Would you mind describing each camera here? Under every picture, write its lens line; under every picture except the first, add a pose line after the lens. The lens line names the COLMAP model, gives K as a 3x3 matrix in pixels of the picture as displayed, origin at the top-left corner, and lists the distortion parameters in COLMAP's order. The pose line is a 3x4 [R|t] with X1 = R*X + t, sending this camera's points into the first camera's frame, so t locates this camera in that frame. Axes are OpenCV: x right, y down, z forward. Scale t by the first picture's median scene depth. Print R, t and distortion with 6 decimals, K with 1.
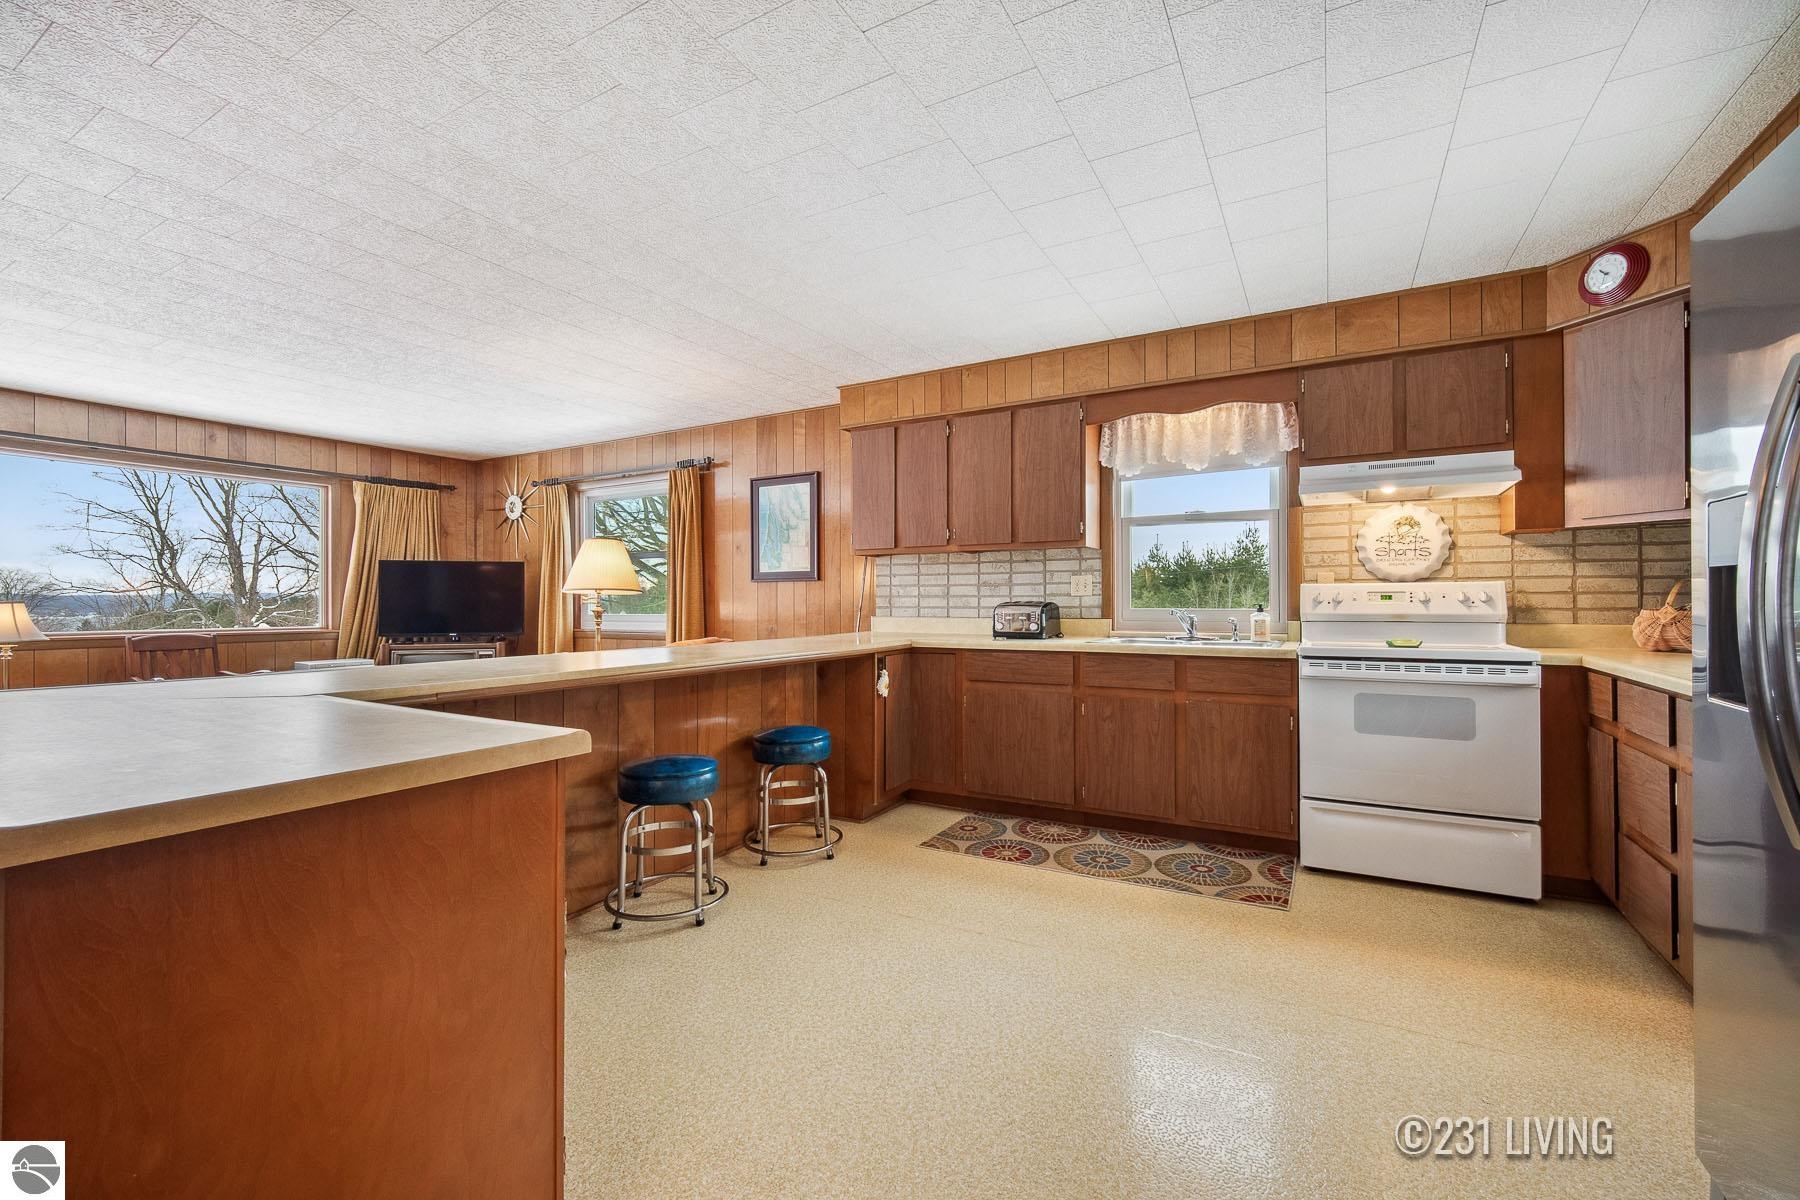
lens RADIAL K [[753.5, 0, 900.0], [0, 753.5, 600.0], [0, 0, 1]] dist [-0.001210, -0.000013]
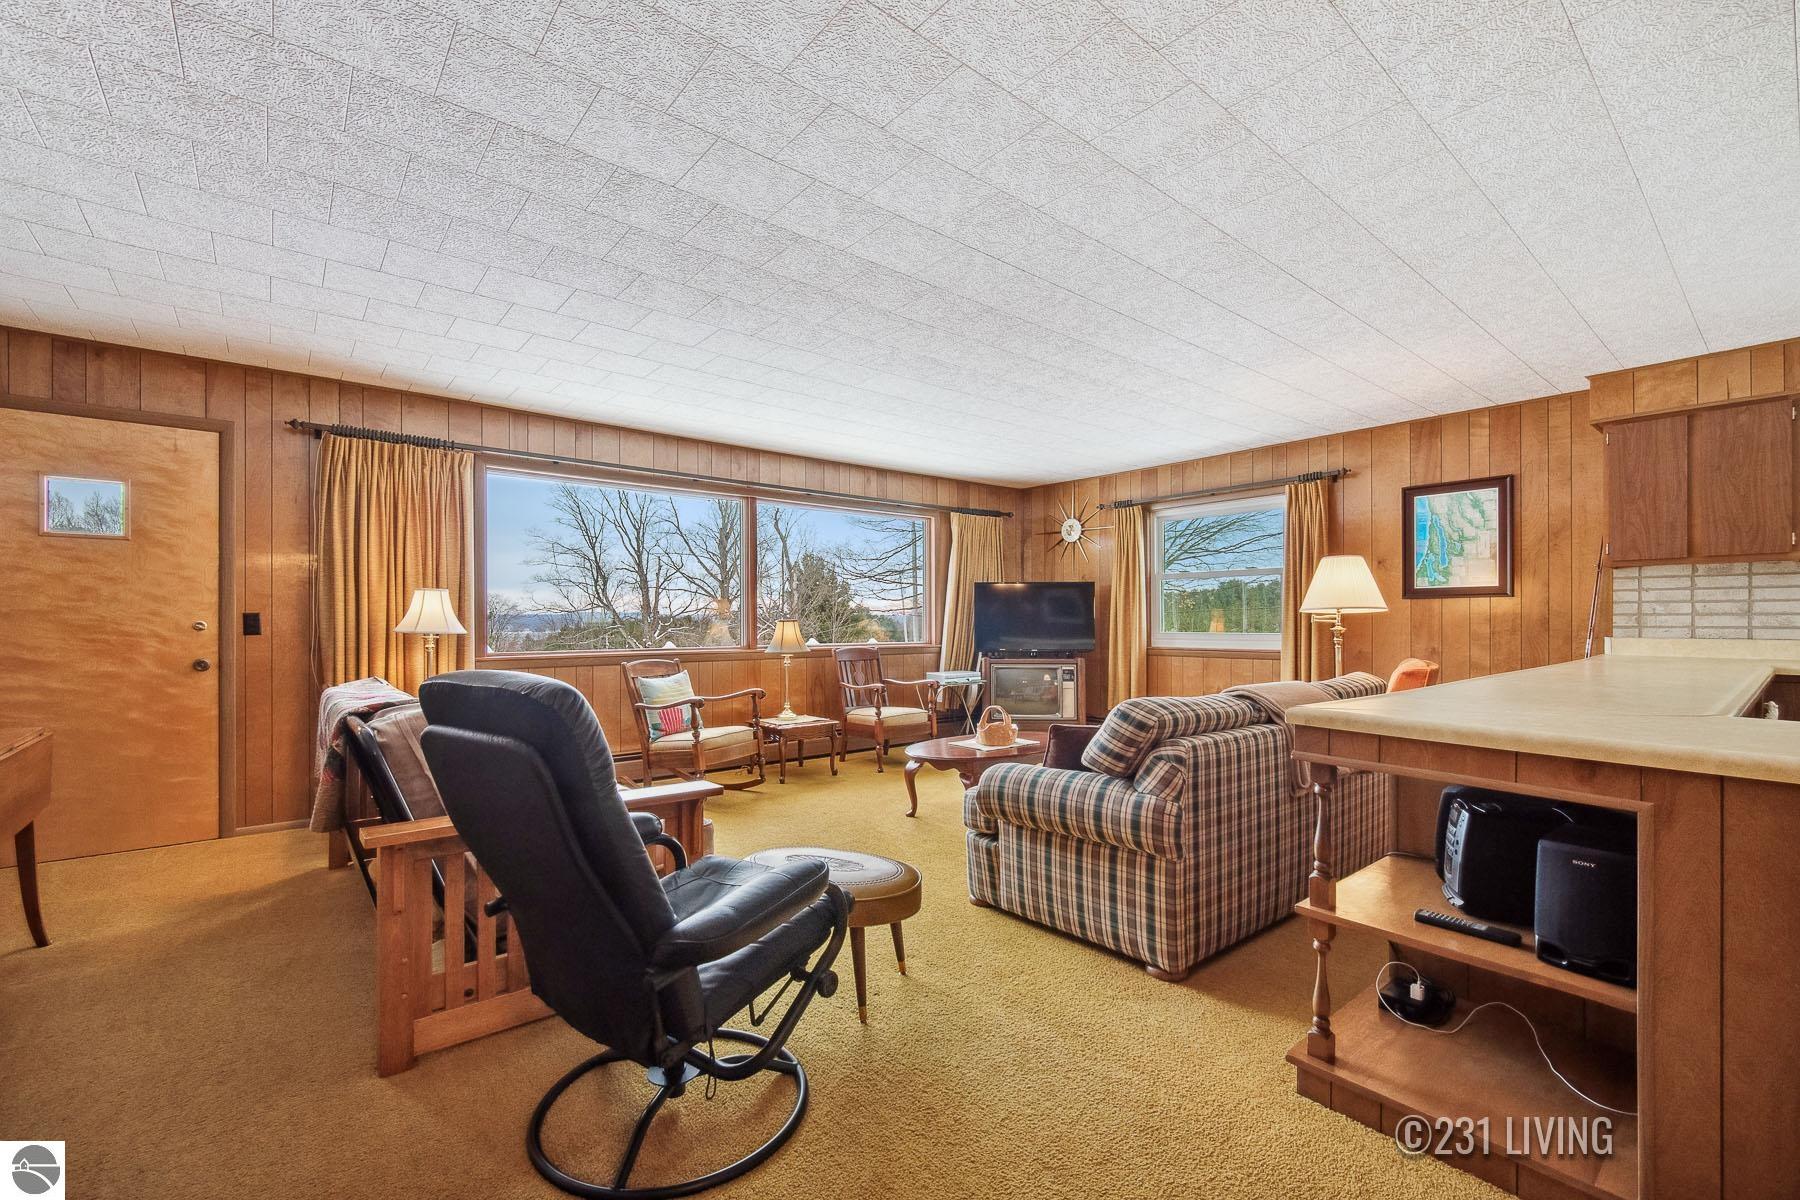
lens RADIAL K [[761.6, 0, 908.0], [0, 761.6, 621.0], [0, 0, 1]] dist [-0.003450, -0.000036]
pose [[0.937046, 0.000203, -0.349206, -0.598976], [0.001694, 0.999985, 0.005126, -0.003586], [0.349202, -0.005395, 0.937032, -0.128055]]
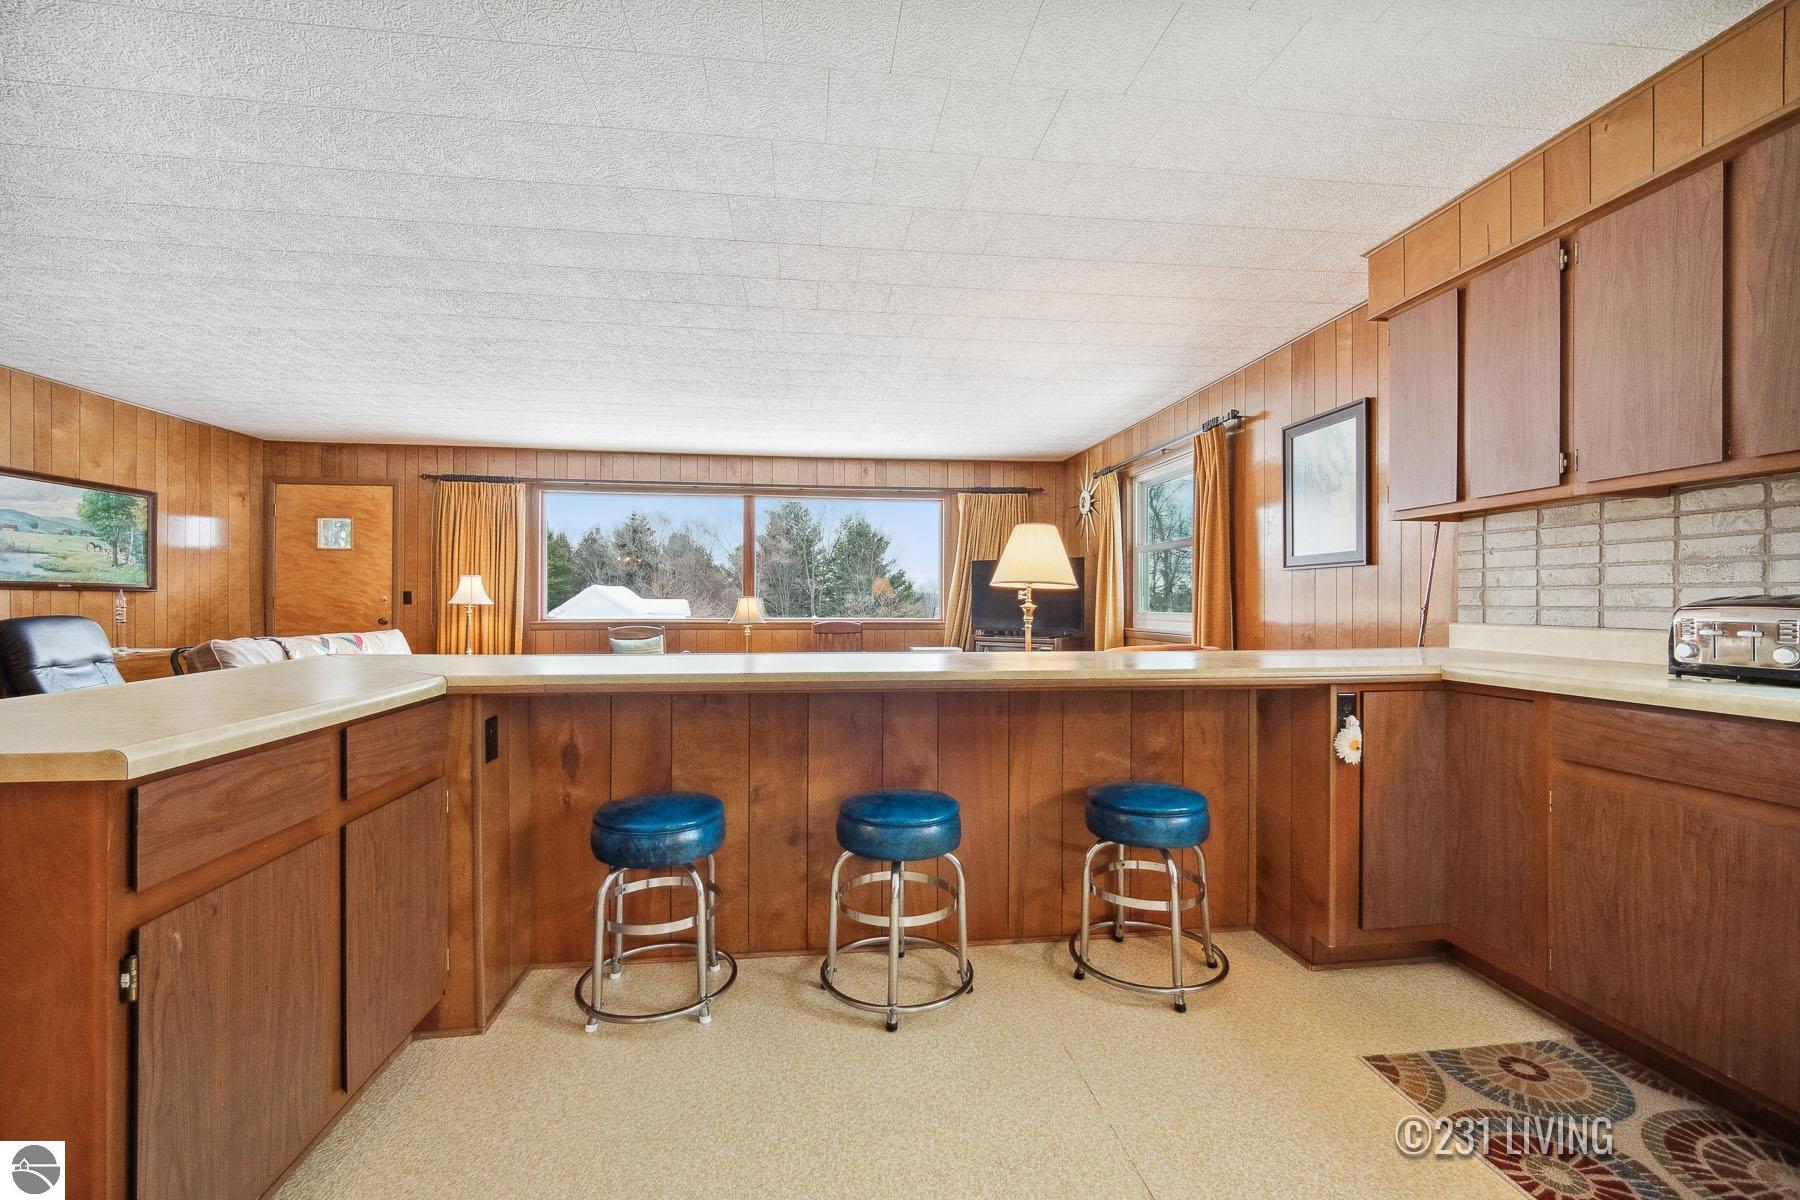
lens RADIAL K [[753.5, 0, 900.0], [0, 753.5, 600.0], [0, 0, 1]] dist [-0.001210, -0.000013]
pose [[0.600469, 0.002537, -0.799644, 0.216547], [-0.000980, 0.999997, 0.002436, 0.003867], [0.799647, -0.000679, 0.600470, 0.366378]]
